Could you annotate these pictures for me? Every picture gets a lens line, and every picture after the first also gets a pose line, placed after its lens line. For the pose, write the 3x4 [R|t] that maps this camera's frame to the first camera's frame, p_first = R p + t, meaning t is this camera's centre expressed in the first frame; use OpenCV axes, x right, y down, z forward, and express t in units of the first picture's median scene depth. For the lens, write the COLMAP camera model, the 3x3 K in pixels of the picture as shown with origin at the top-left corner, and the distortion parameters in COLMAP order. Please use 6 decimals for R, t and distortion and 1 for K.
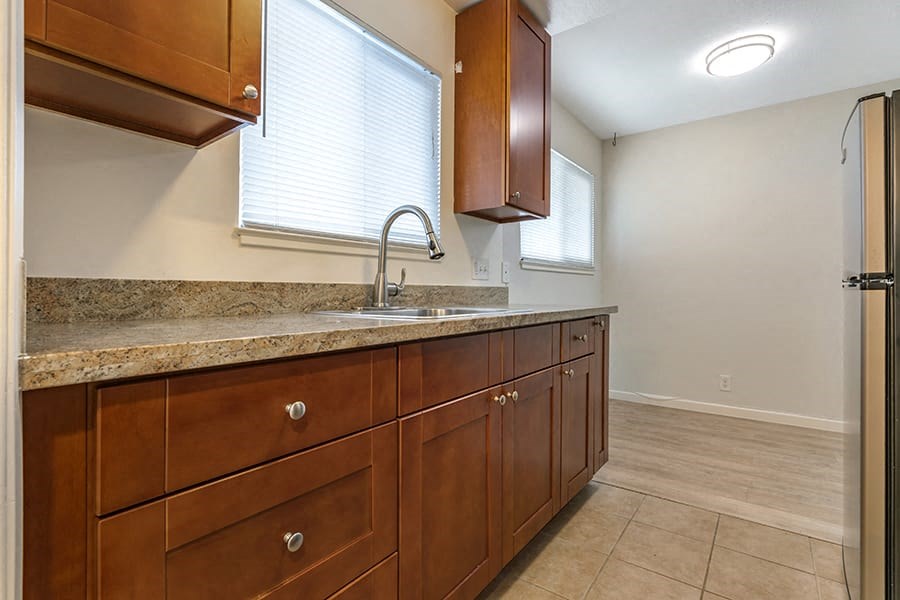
lens RADIAL K [[421.6, 0, 454.5], [0, 421.6, 296.9], [0, 0, 1]] dist [-0.015063, 0.010780]
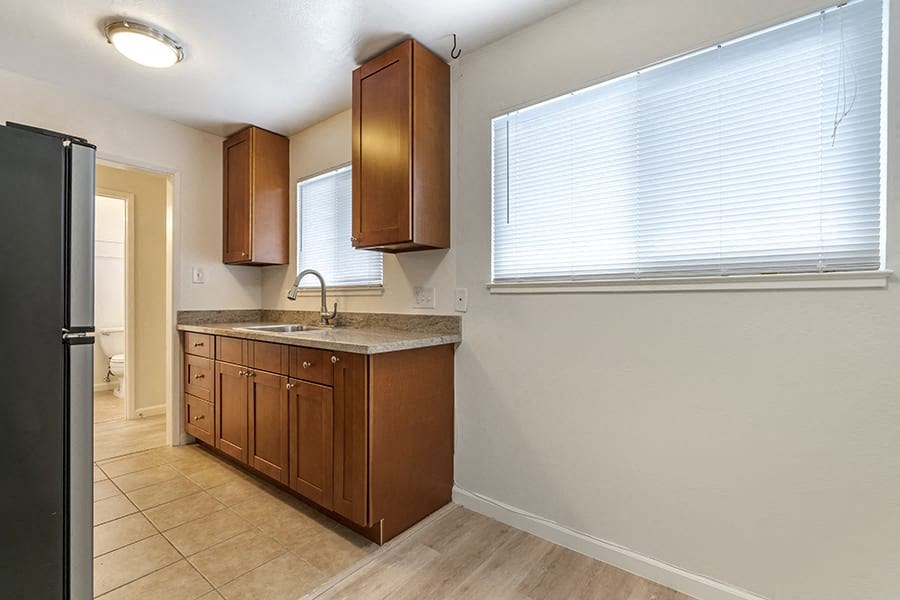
lens RADIAL K [[402.8, 0, 450.0], [0, 402.8, 300.0], [0, 0, 1]] dist [-0.002539, 0.000062]
pose [[-0.017182, 0.006095, -0.999834, 1.271648], [-0.010586, 0.999924, 0.006277, -0.081024], [0.999796, 0.010692, -0.017117, 1.282764]]
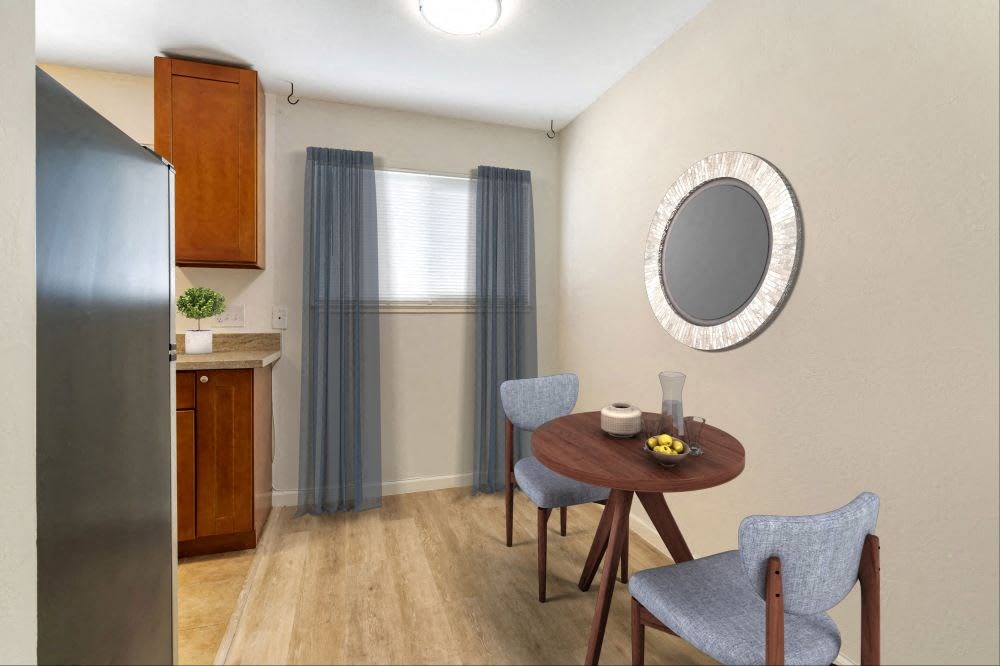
lens RADIAL K [[464.5, 0, 497.6], [0, 464.5, 319.4], [0, 0, 1]] dist [-0.002615, -0.000116]
pose [[0.822359, 0.002658, -0.568962, 1.486596], [-0.005716, 0.999977, -0.003589, -0.069913], [0.568940, 0.006204, 0.822356, 0.520417]]
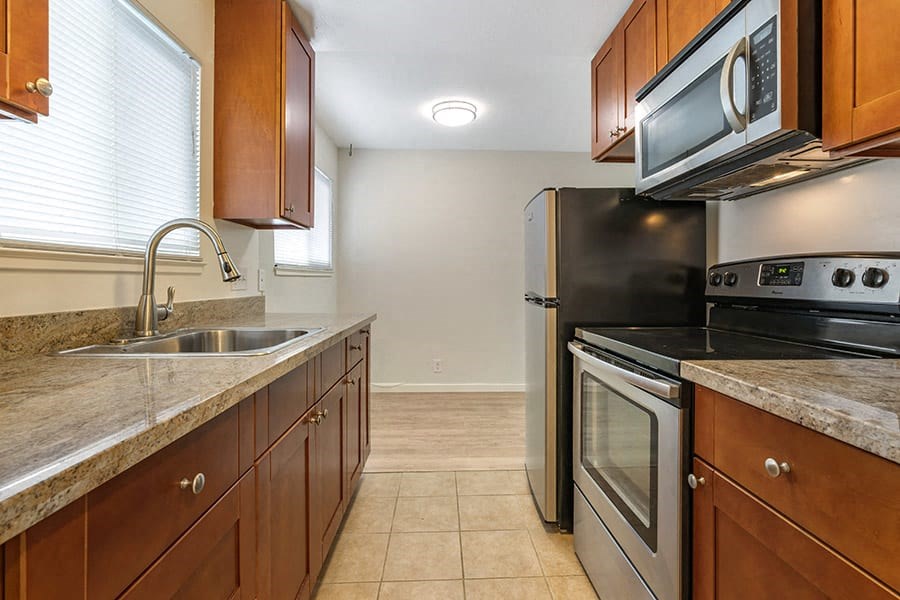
lens RADIAL K [[427.8, 0, 453.1], [0, 427.8, 288.5], [0, 0, 1]] dist [-0.002827, 0.000046]
pose [[0.782220, -0.008259, 0.622947, -0.184893], [0.003408, 0.999954, 0.008977, -0.060677], [-0.622993, -0.004899, 0.782212, -0.032703]]
